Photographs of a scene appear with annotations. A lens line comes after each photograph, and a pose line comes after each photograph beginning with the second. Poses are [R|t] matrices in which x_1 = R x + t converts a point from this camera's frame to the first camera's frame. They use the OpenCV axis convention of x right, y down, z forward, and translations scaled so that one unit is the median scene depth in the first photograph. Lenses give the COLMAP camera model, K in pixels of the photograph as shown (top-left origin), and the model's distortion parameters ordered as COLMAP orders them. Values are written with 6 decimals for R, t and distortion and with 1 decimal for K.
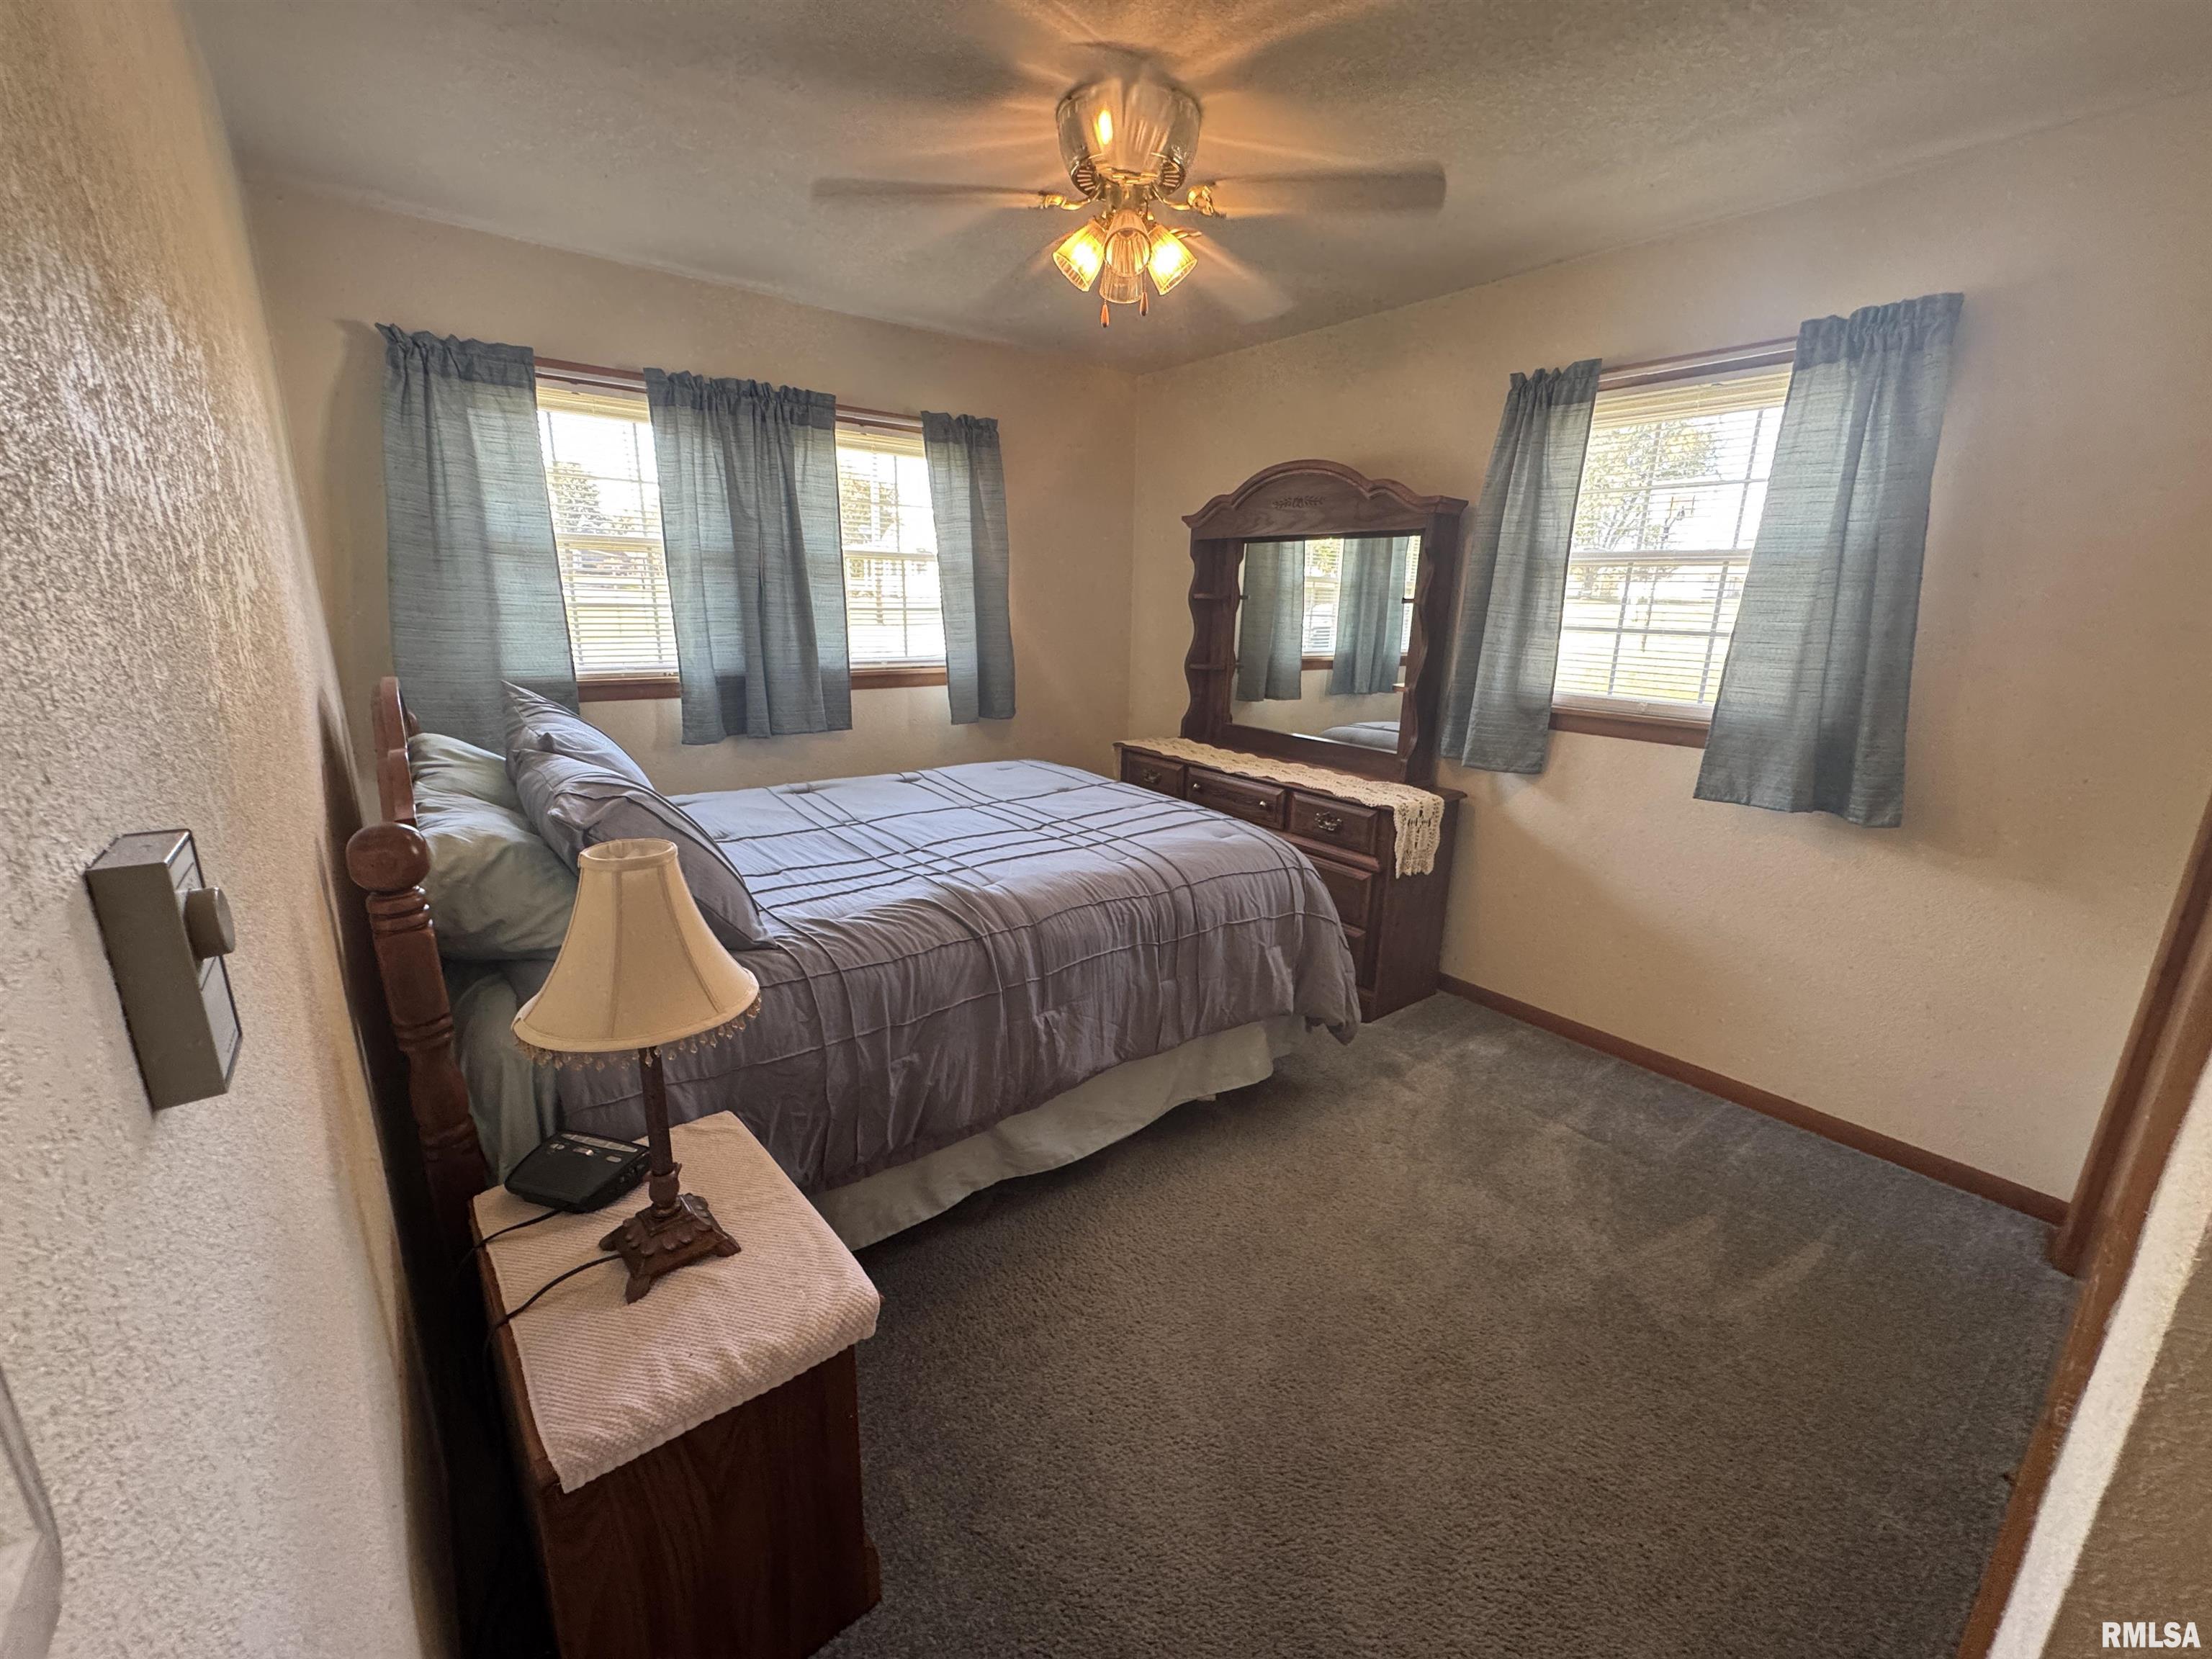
lens RADIAL K [[883.7, 0, 1106.0], [0, 883.7, 829.5], [0, 0, 1]] dist [-0.001955, -0.000139]
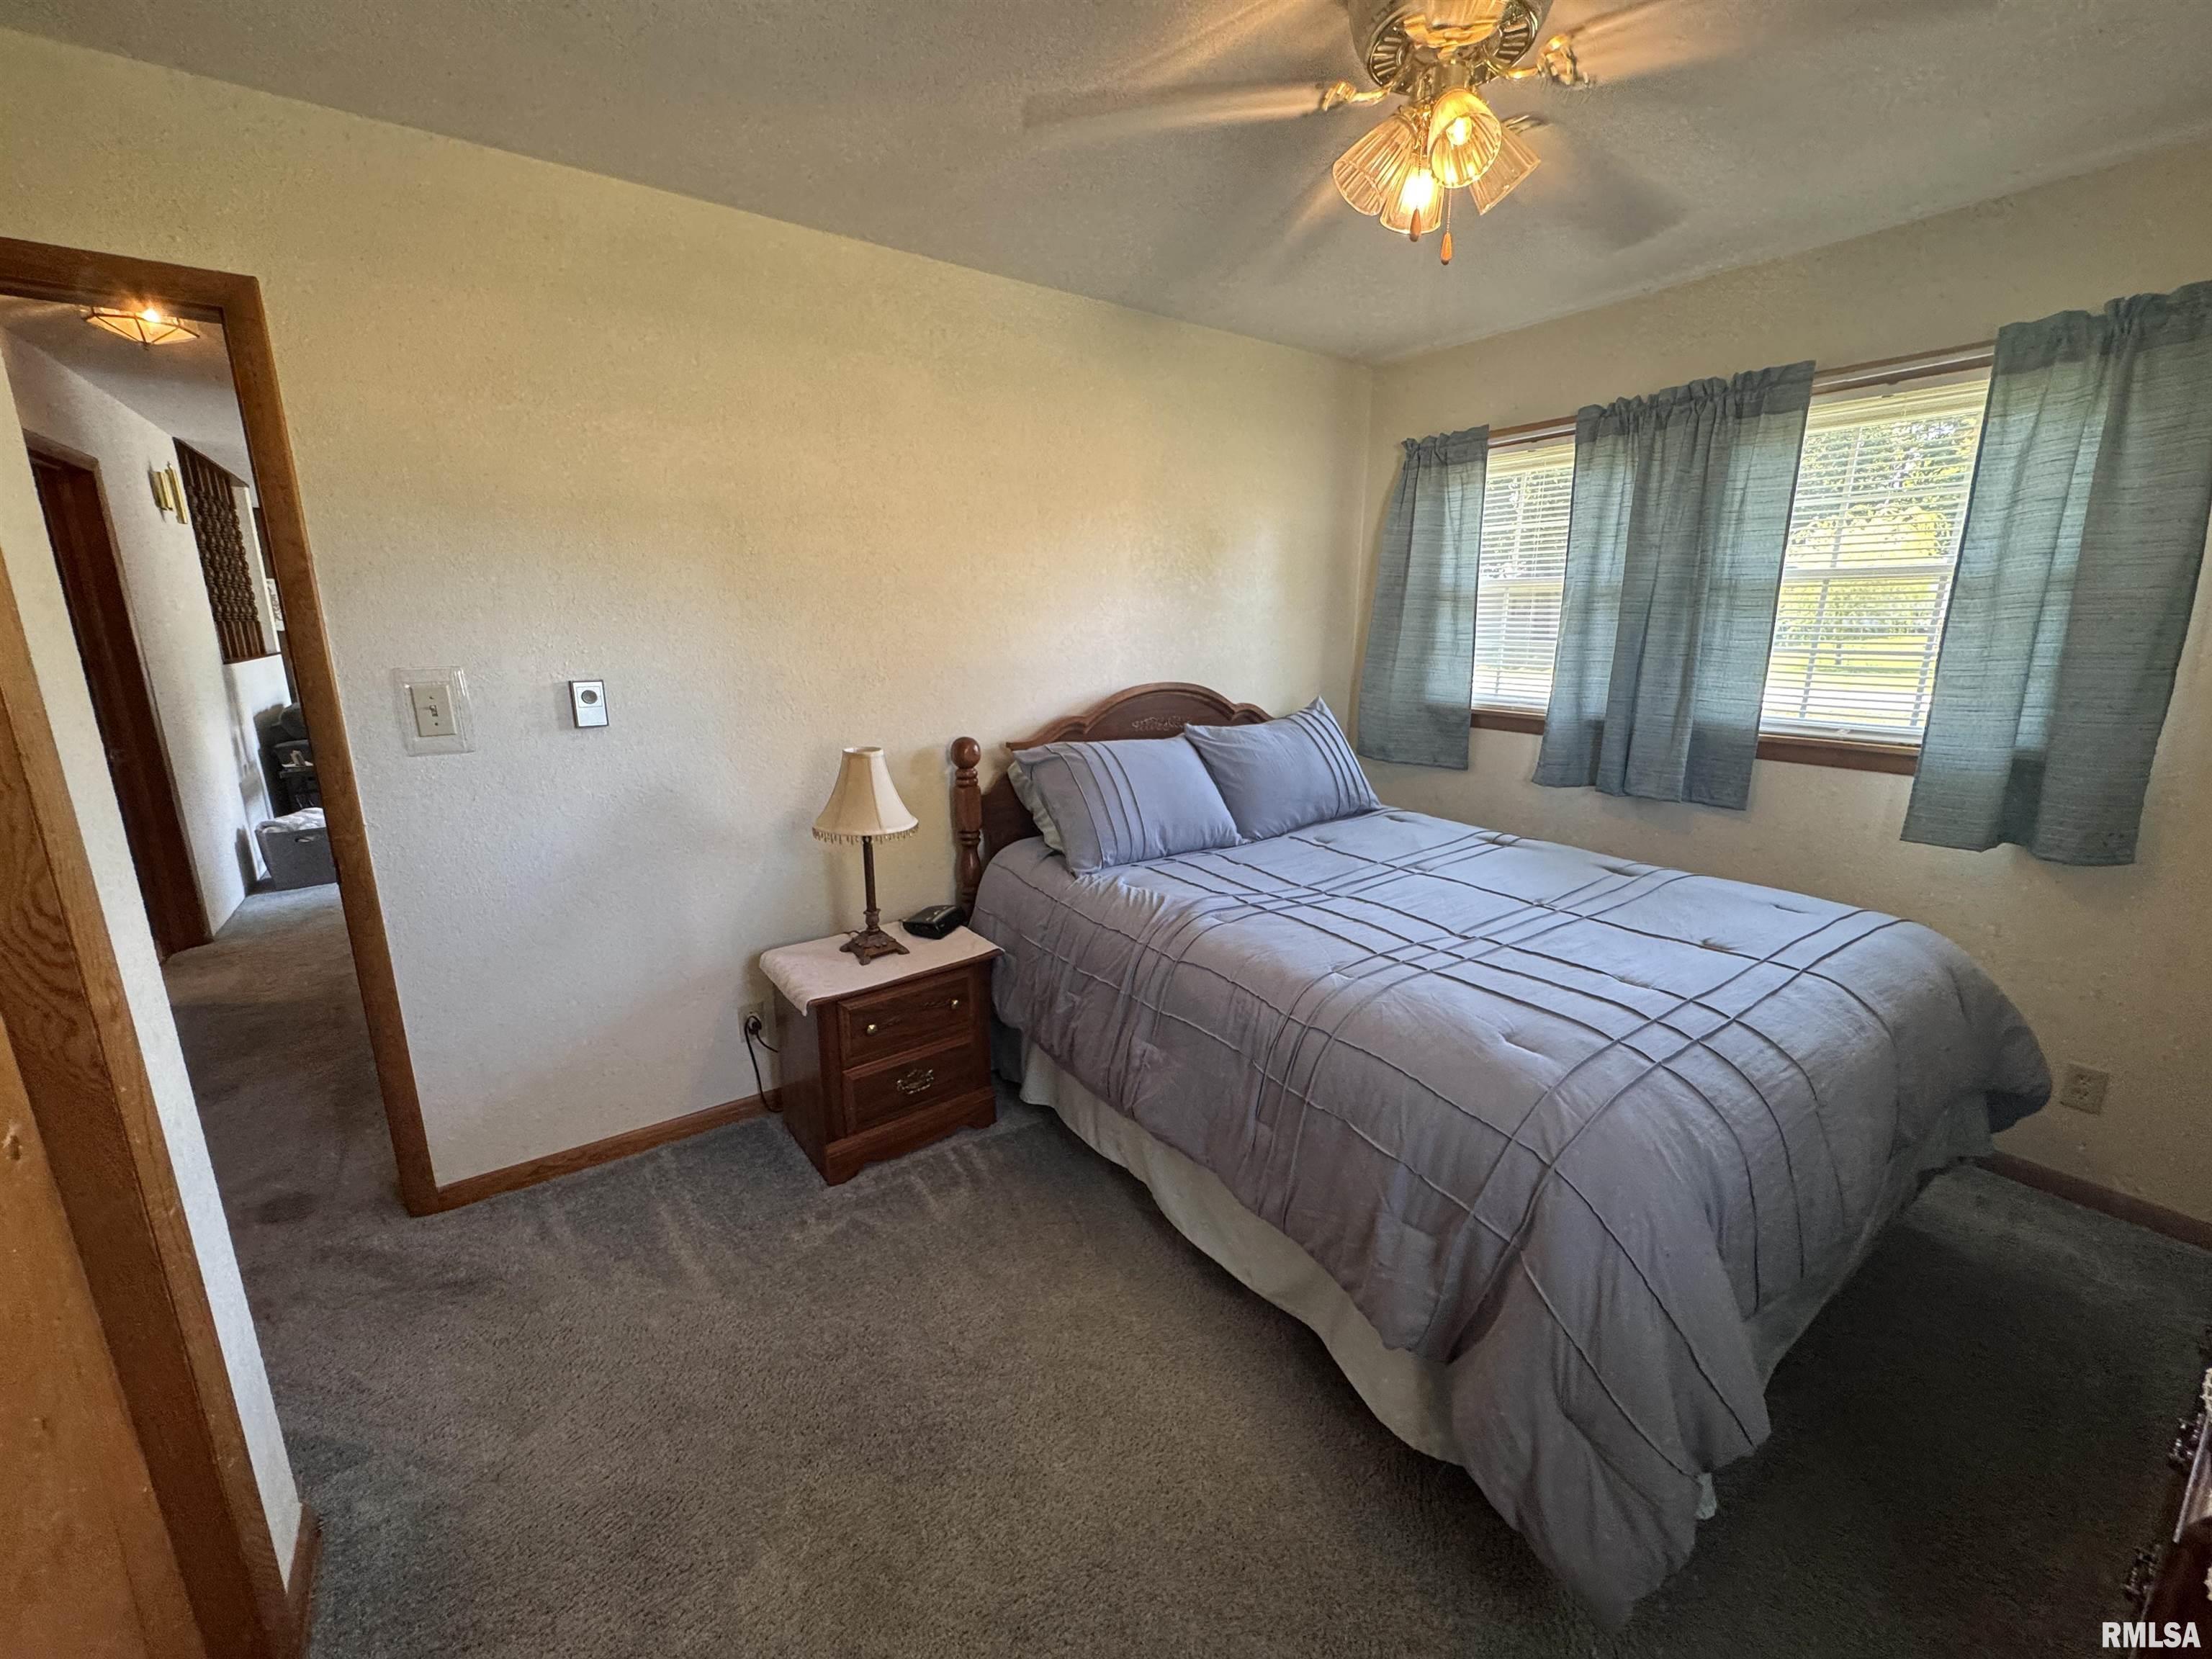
lens RADIAL K [[883.7, 0, 1106.0], [0, 883.7, 829.5], [0, 0, 1]] dist [-0.001955, -0.000139]
pose [[-0.064312, 0.209123, -0.975772, 0.594461], [-0.252400, 0.942596, 0.218648, -0.158033], [0.965483, 0.260347, -0.007838, 0.619140]]
